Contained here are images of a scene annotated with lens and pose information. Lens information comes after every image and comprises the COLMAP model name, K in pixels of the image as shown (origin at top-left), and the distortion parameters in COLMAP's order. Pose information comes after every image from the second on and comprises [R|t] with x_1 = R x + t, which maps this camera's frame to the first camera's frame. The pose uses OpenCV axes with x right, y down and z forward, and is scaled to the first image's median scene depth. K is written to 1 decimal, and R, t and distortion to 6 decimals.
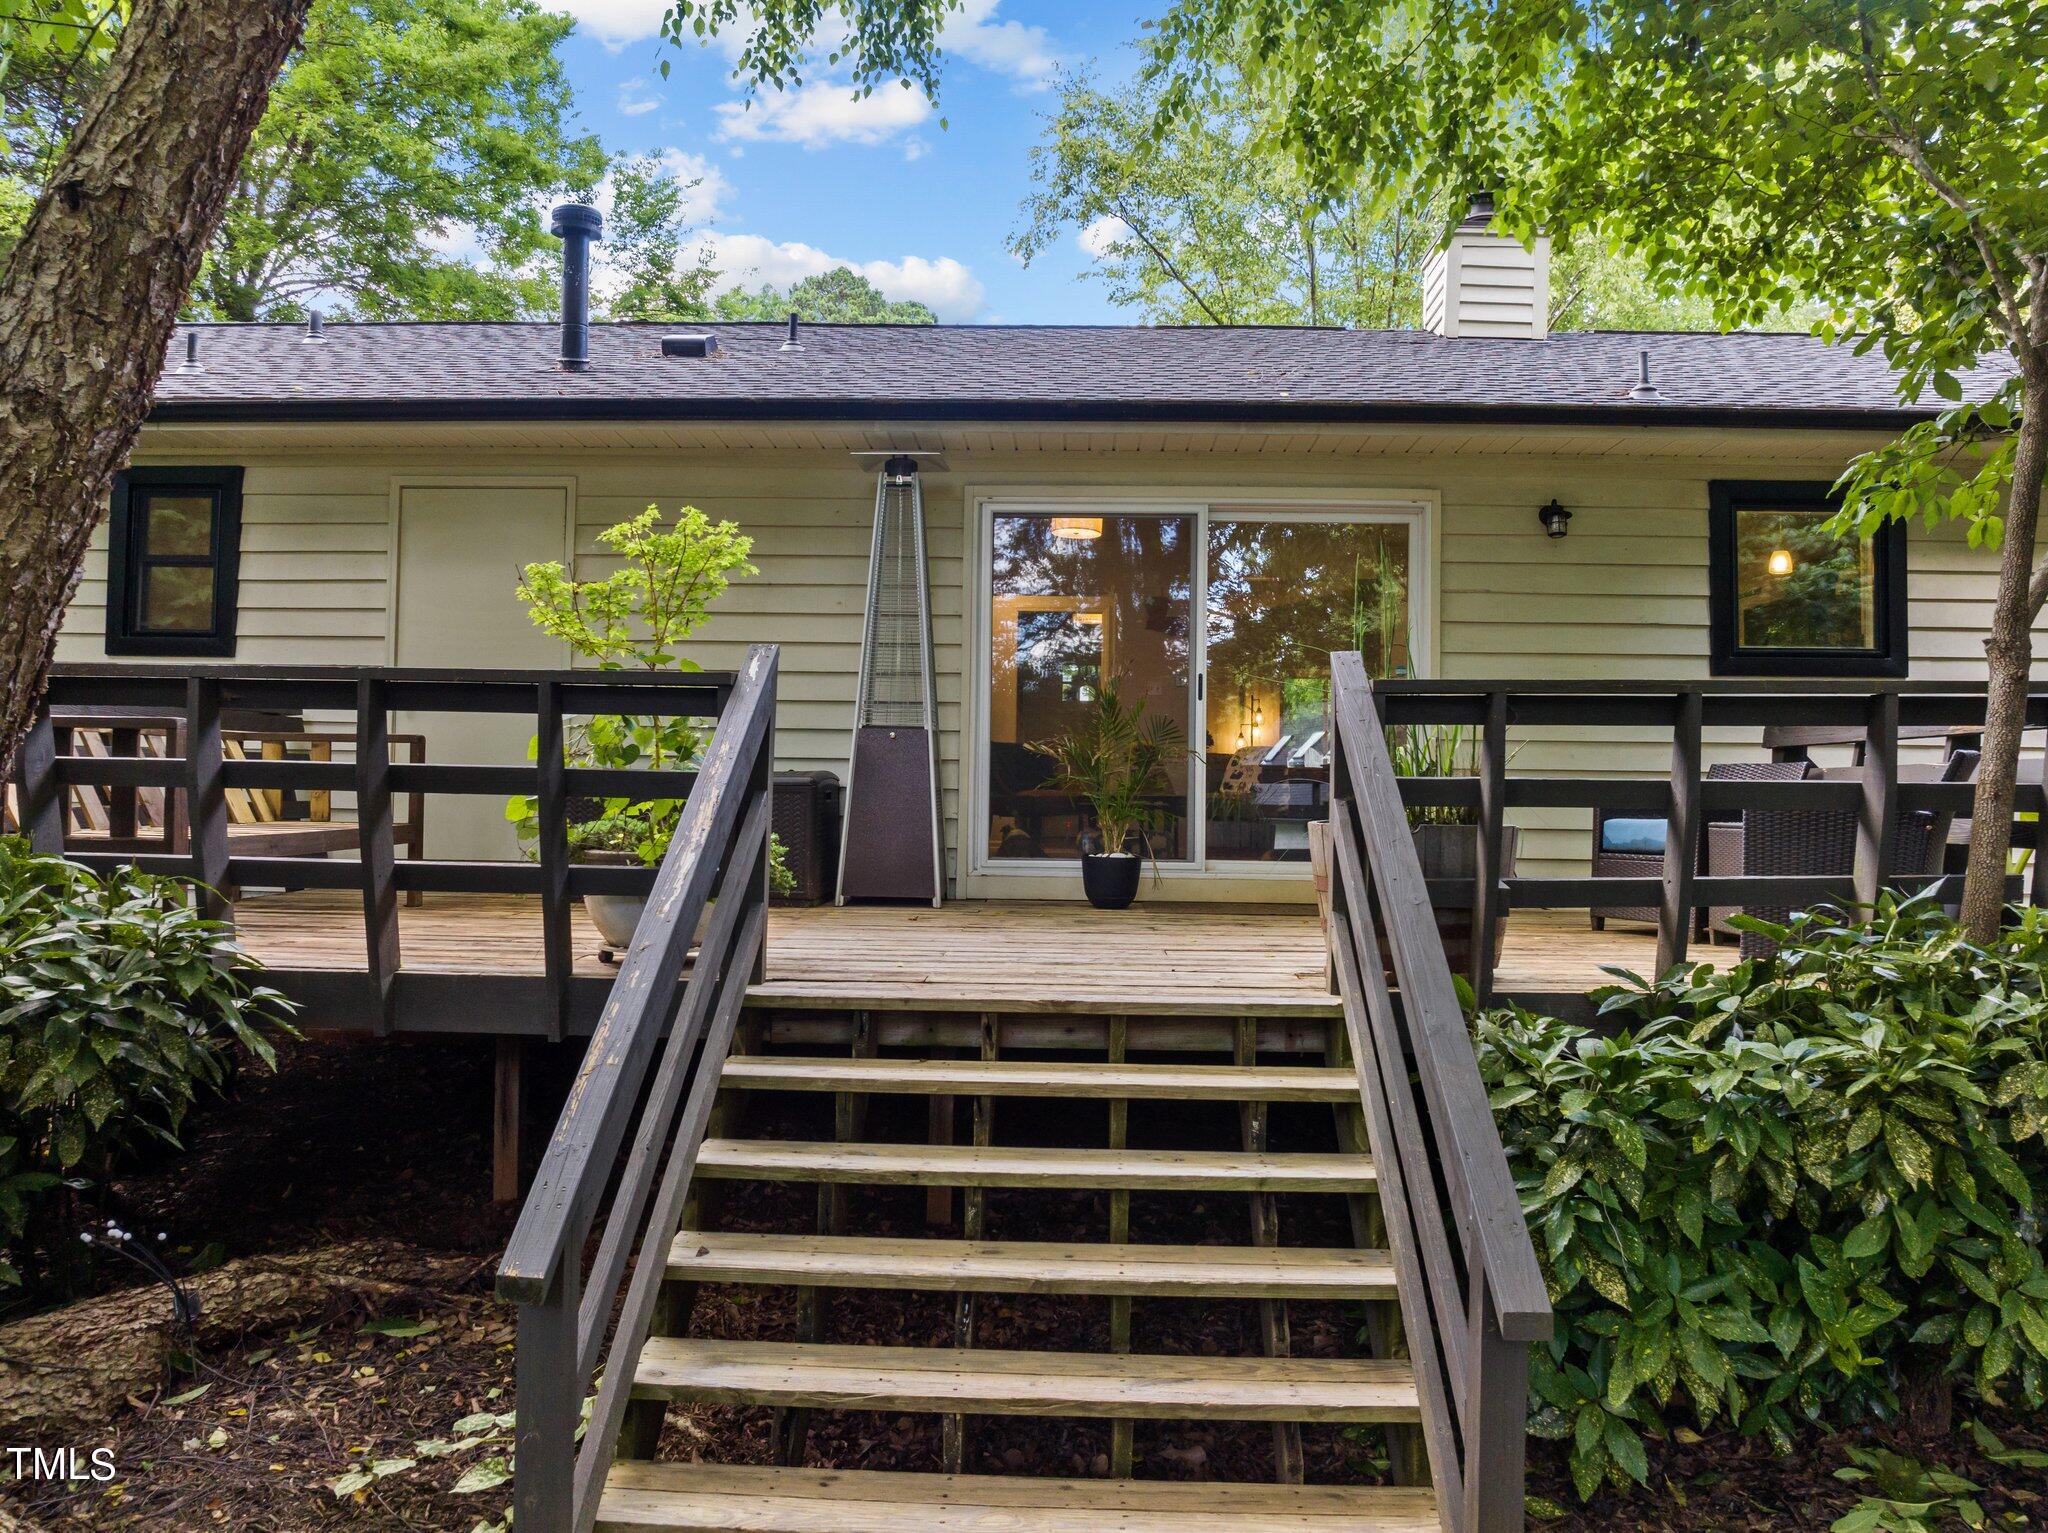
lens RADIAL K [[1473.5, 0, 1024.0], [0, 1473.5, 766.5], [0, 0, 1]] dist [-0.004311, -0.001449]
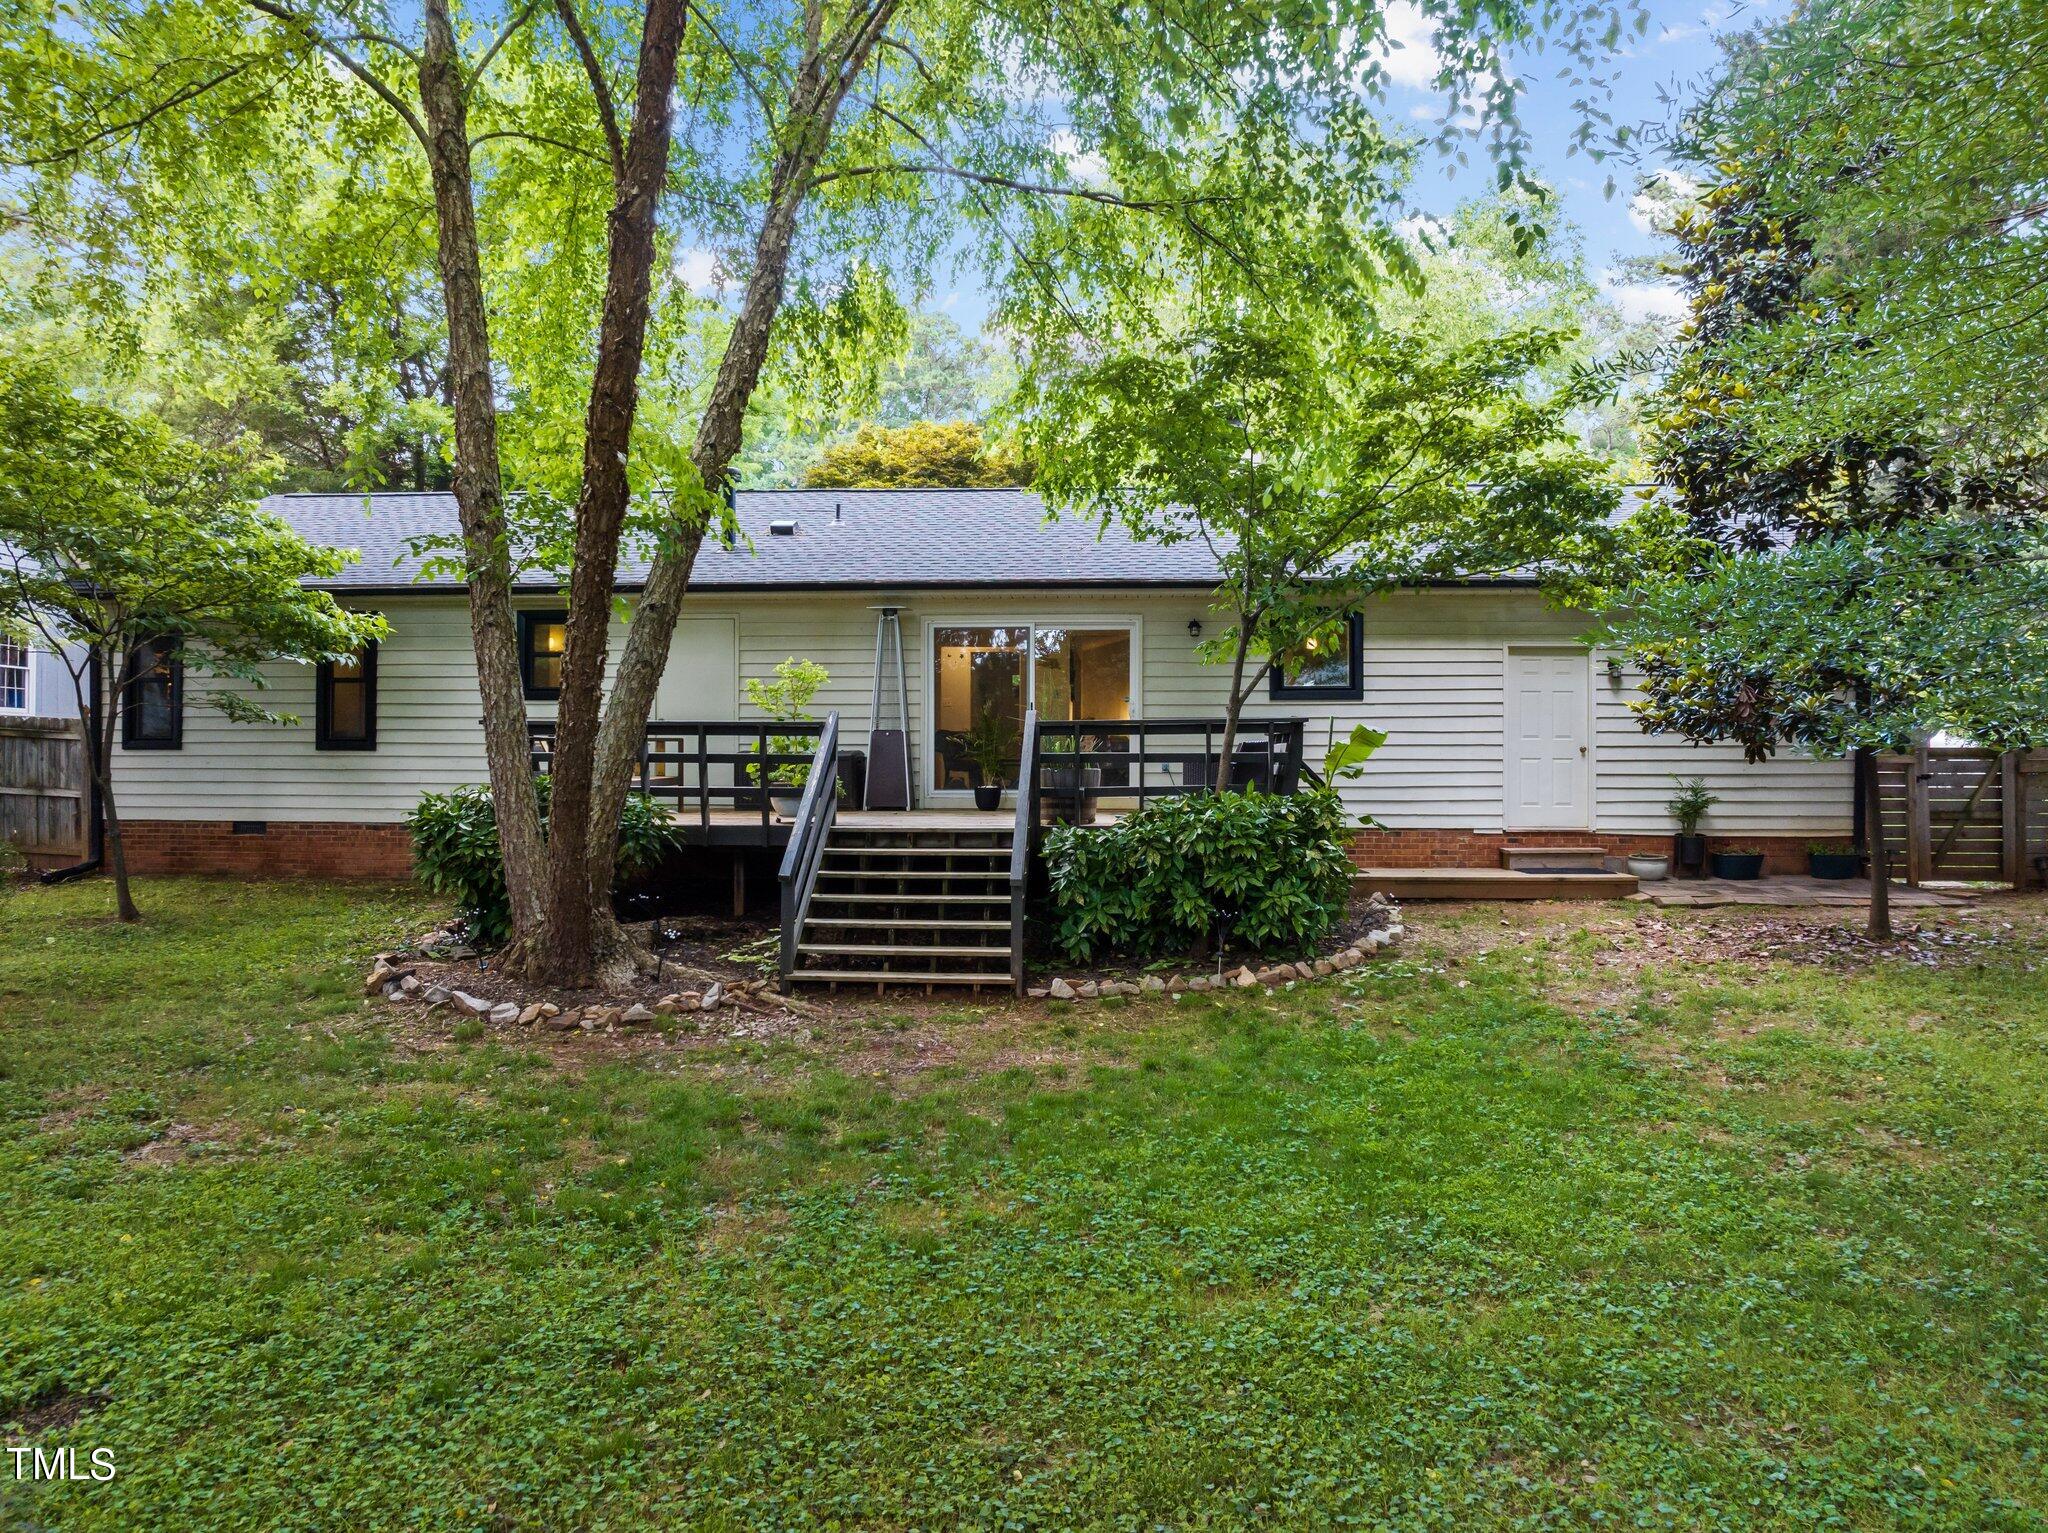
lens RADIAL K [[1799.4, 0, 1024.0], [0, 1799.4, 766.5], [0, 0, 1]] dist [-0.013771, -0.004357]
pose [[0.998753, -0.012371, -0.048370, 0.351204], [0.013690, 0.999541, 0.027033, -0.060643], [0.048013, -0.027662, 0.998464, -2.413841]]
